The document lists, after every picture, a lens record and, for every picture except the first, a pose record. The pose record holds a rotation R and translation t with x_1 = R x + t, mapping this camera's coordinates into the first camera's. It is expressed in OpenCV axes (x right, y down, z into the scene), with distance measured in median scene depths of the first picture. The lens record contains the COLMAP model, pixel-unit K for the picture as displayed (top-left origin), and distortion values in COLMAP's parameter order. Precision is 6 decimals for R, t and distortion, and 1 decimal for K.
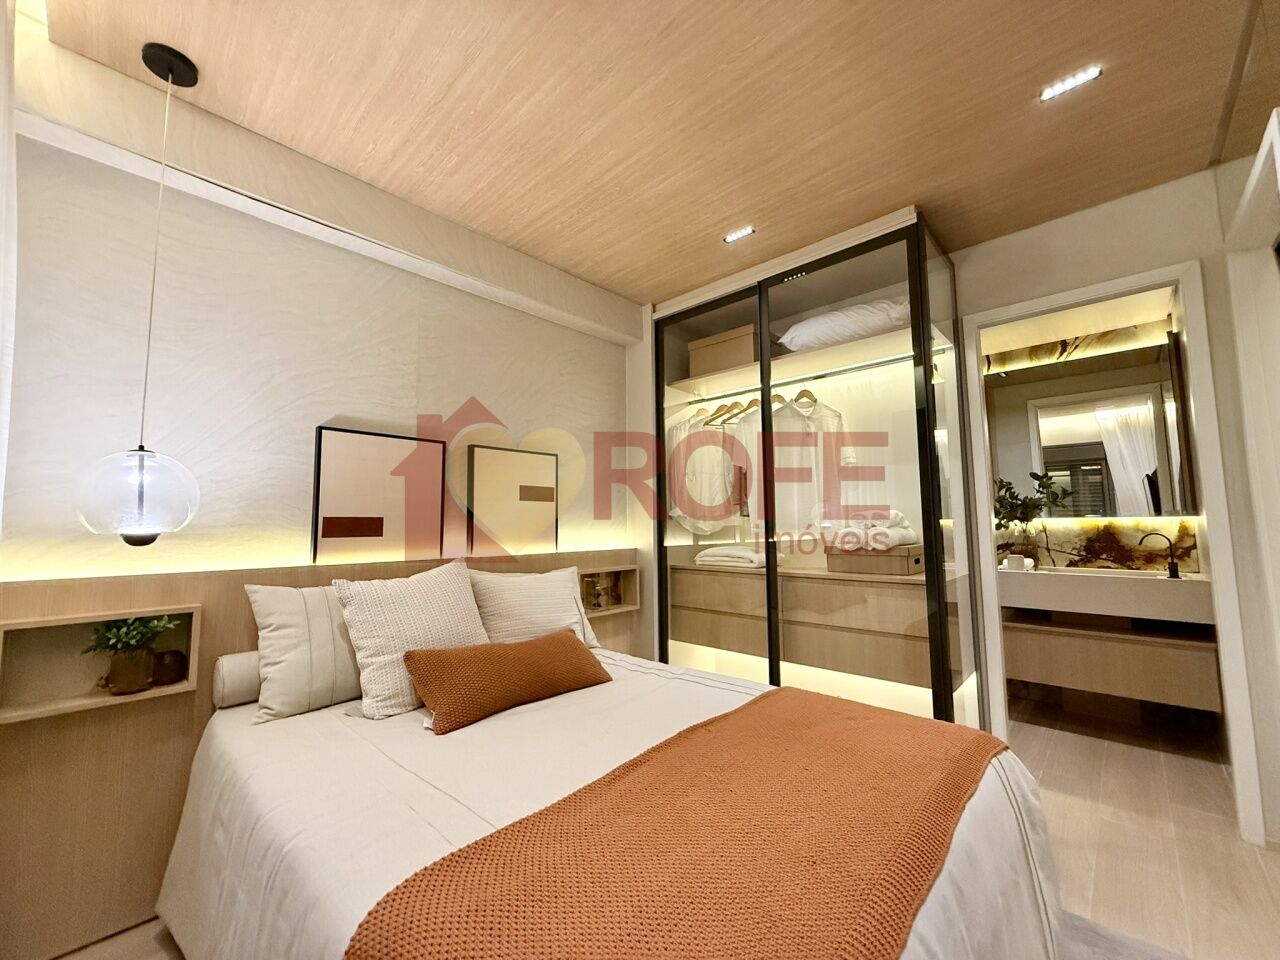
lens RADIAL K [[509.5, 0, 635.6], [0, 509.5, 475.3], [0, 0, 1]] dist [-0.000089, 0.000030]
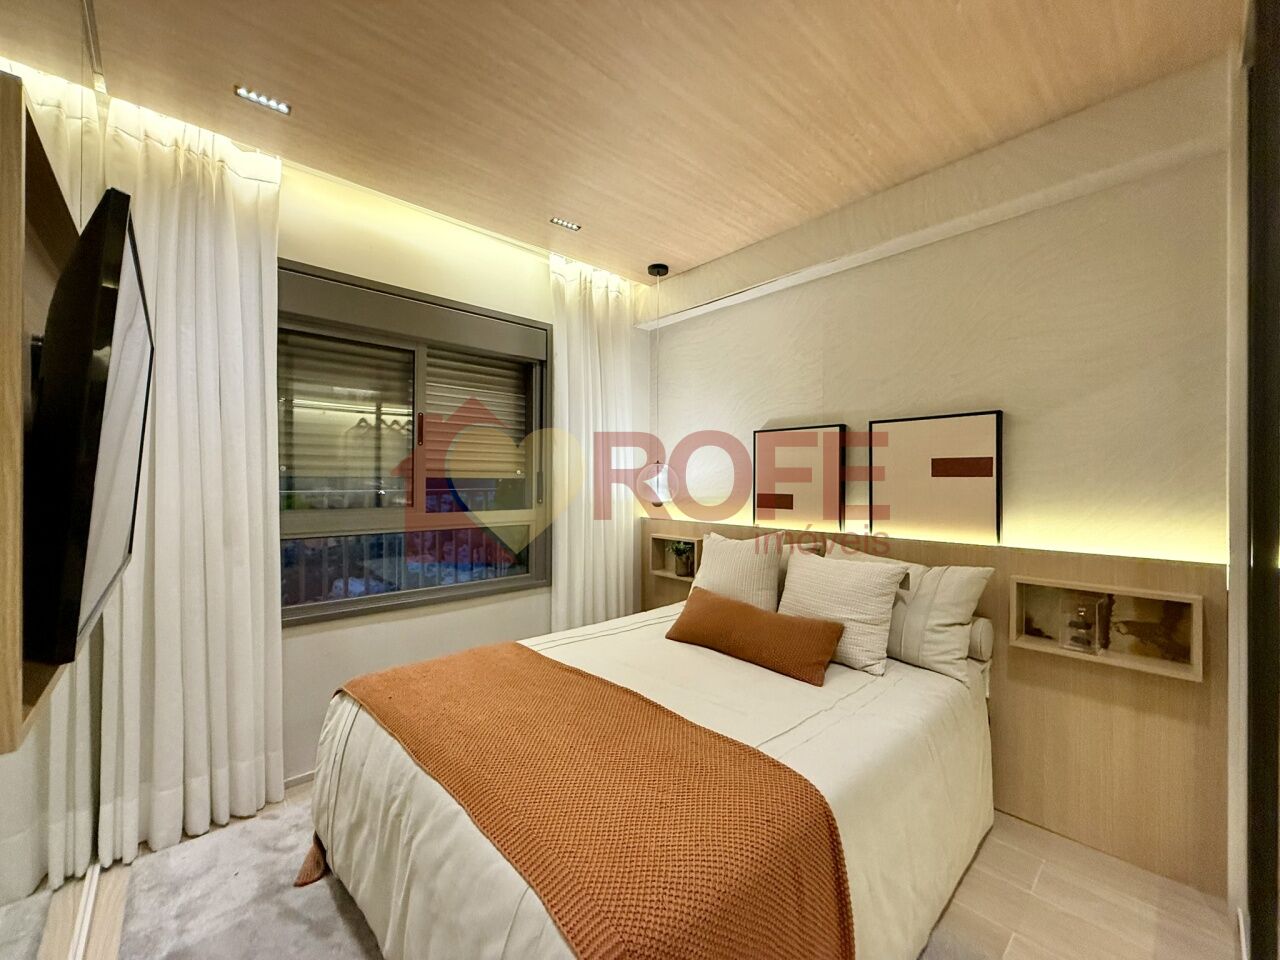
lens RADIAL K [[509.5, 0, 638.8], [0, 509.5, 478.9], [0, 0, 1]] dist [-0.000089, 0.000030]
pose [[-0.074613, 0.010149, -0.997161, 0.799178], [0.101241, 0.994859, 0.002550, 0.001974], [0.992060, -0.100763, -0.075257, 0.718853]]
